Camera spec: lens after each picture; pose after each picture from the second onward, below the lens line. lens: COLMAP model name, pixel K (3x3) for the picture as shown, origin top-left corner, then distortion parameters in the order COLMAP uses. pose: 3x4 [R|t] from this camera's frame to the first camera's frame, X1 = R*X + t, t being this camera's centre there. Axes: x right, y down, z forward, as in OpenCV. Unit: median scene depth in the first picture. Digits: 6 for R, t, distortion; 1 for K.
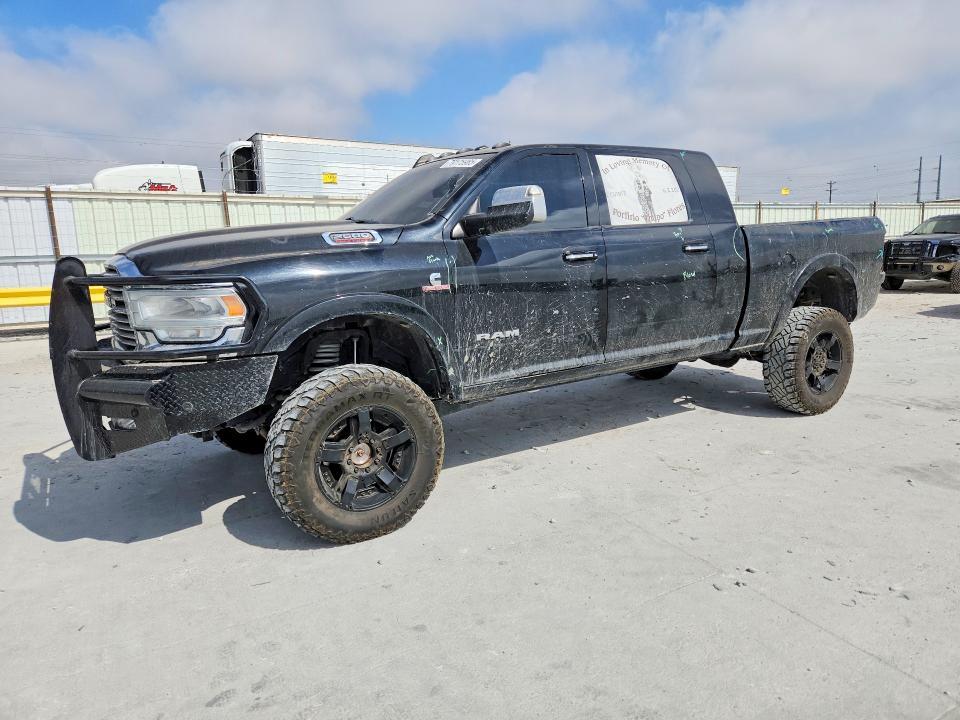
lens RADIAL K [[726.3, 0, 480.0], [0, 726.3, 360.0], [0, 0, 1]] dist [0.015568, 0.001453]
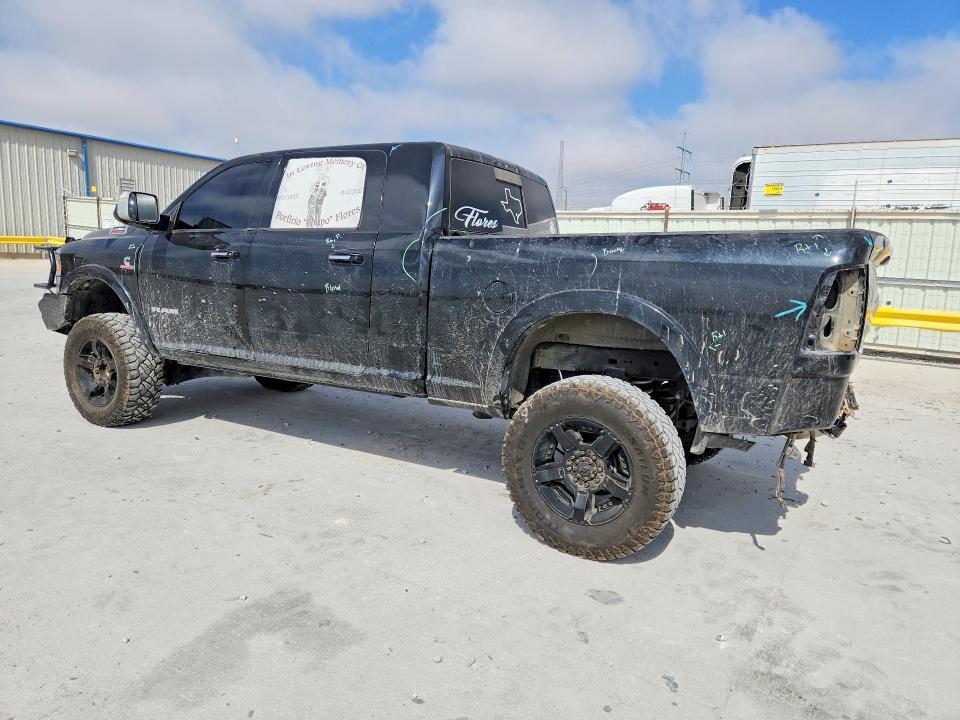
lens RADIAL K [[703.5, 0, 480.2], [0, 703.5, 368.1], [0, 0, 1]] dist [0.023626, -0.004439]
pose [[0.400431, 0.184545, -0.897551, 1.156615], [-0.200739, 0.973384, 0.110580, -0.154953], [0.894069, 0.135894, 0.426818, 0.825326]]
